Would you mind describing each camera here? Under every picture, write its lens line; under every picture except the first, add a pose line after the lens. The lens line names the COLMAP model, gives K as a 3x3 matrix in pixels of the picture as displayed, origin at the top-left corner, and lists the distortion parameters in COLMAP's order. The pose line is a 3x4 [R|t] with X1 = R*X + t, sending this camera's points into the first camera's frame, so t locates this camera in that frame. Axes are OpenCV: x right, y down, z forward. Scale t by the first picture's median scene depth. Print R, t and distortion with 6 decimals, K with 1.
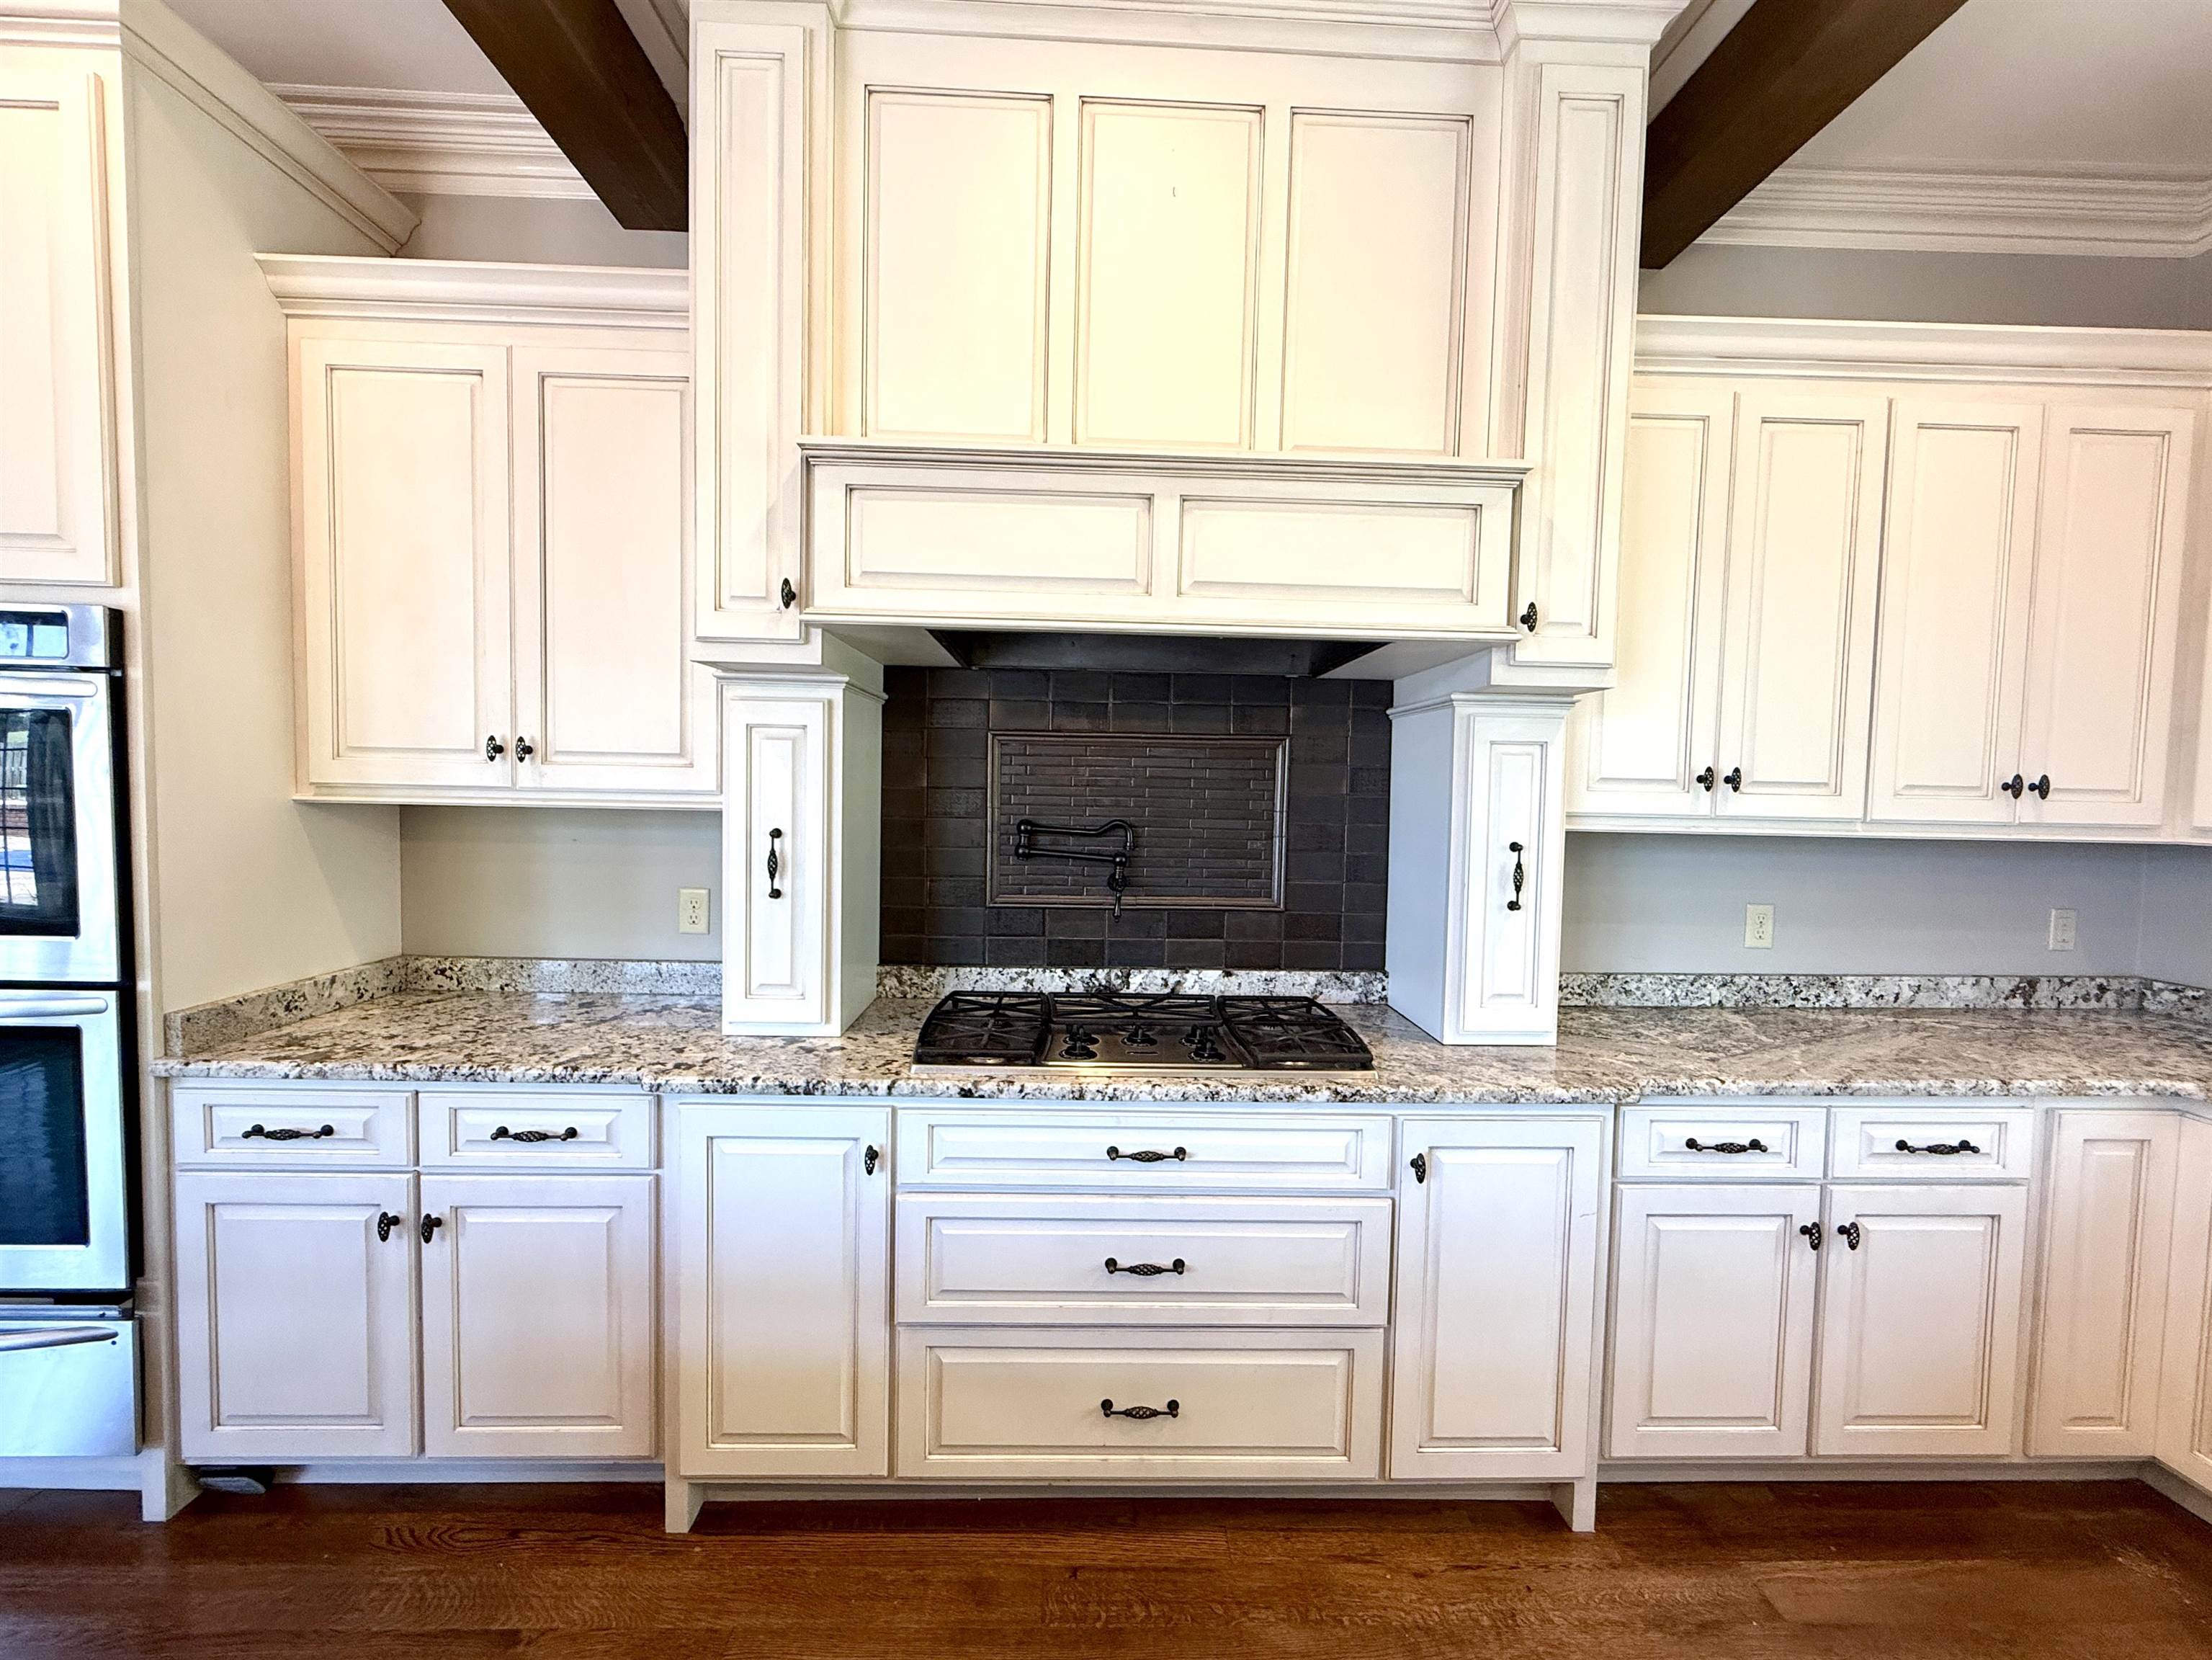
lens RADIAL K [[891.4, 0, 1109.9], [0, 891.4, 834.4], [0, 0, 1]] dist [-0.001511, 0.002111]
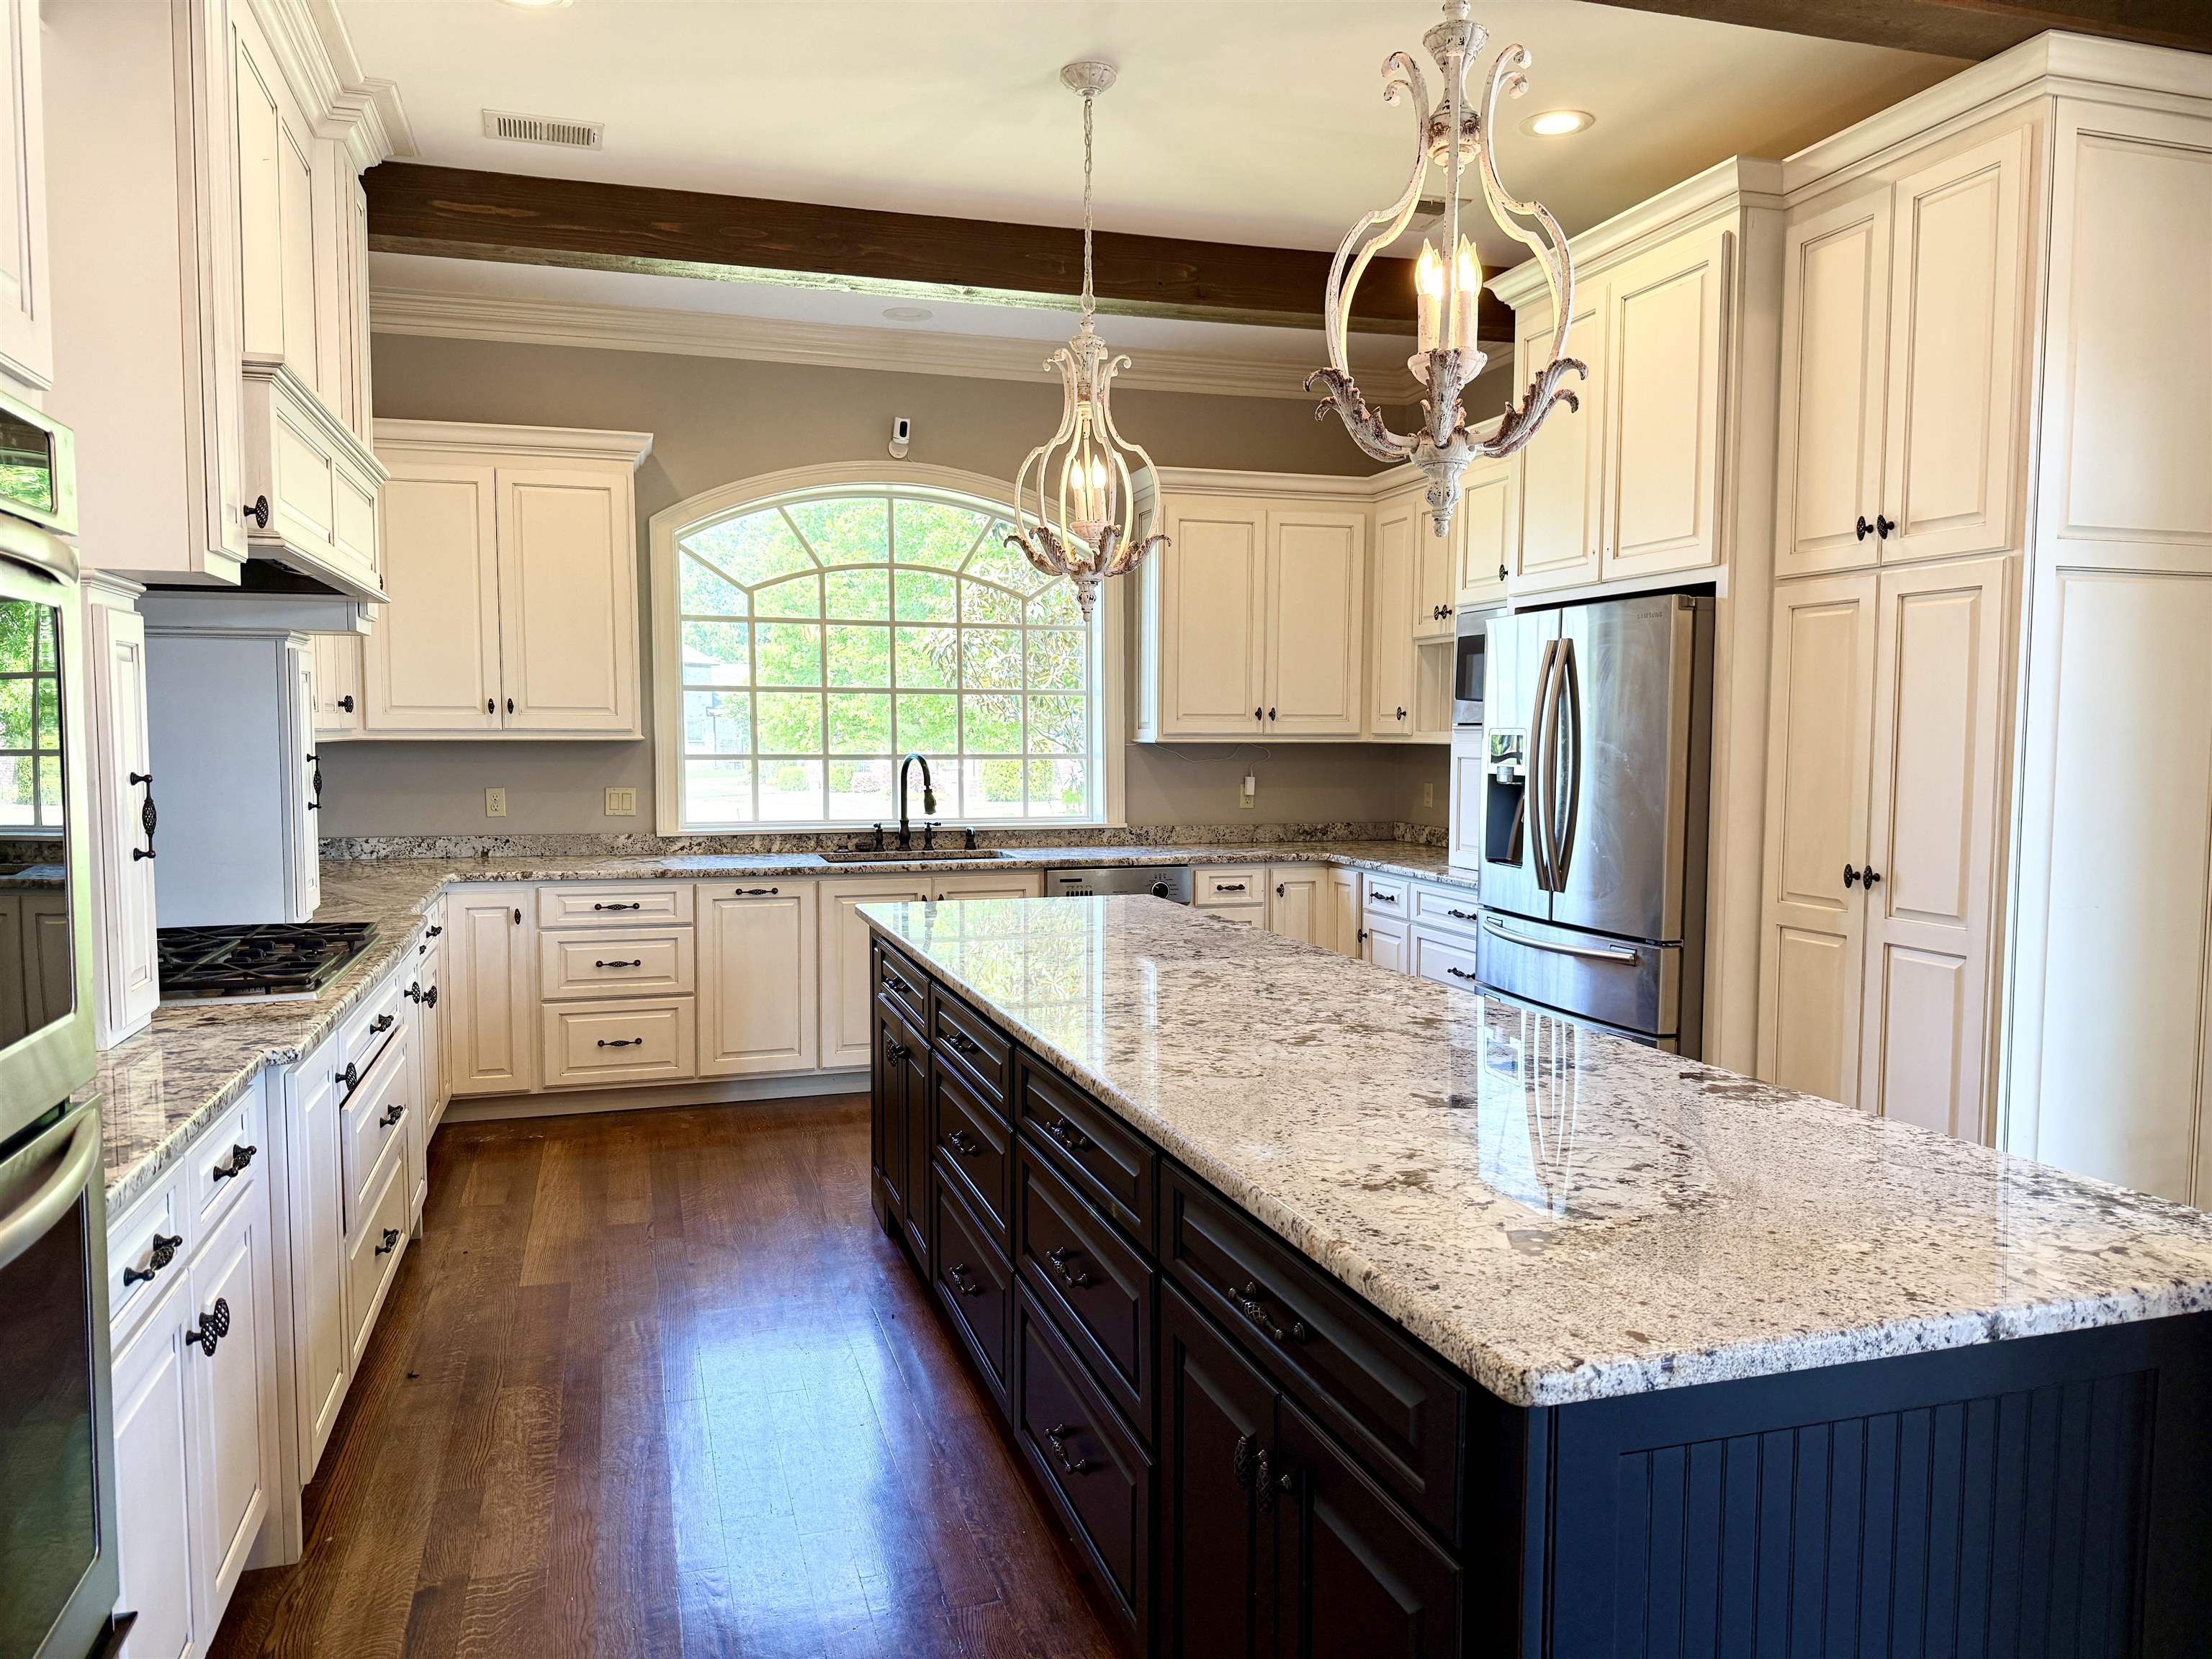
lens RADIAL K [[1581.8, 0, 1096.3], [0, 1581.8, 830.1], [0, 0, 1]] dist [0.064317, -0.075861]
pose [[-0.276300, -0.084447, 0.957354, -2.071931], [0.034714, 0.994605, 0.097751, -0.067922], [-0.960444, 0.060242, -0.271878, 0.590152]]
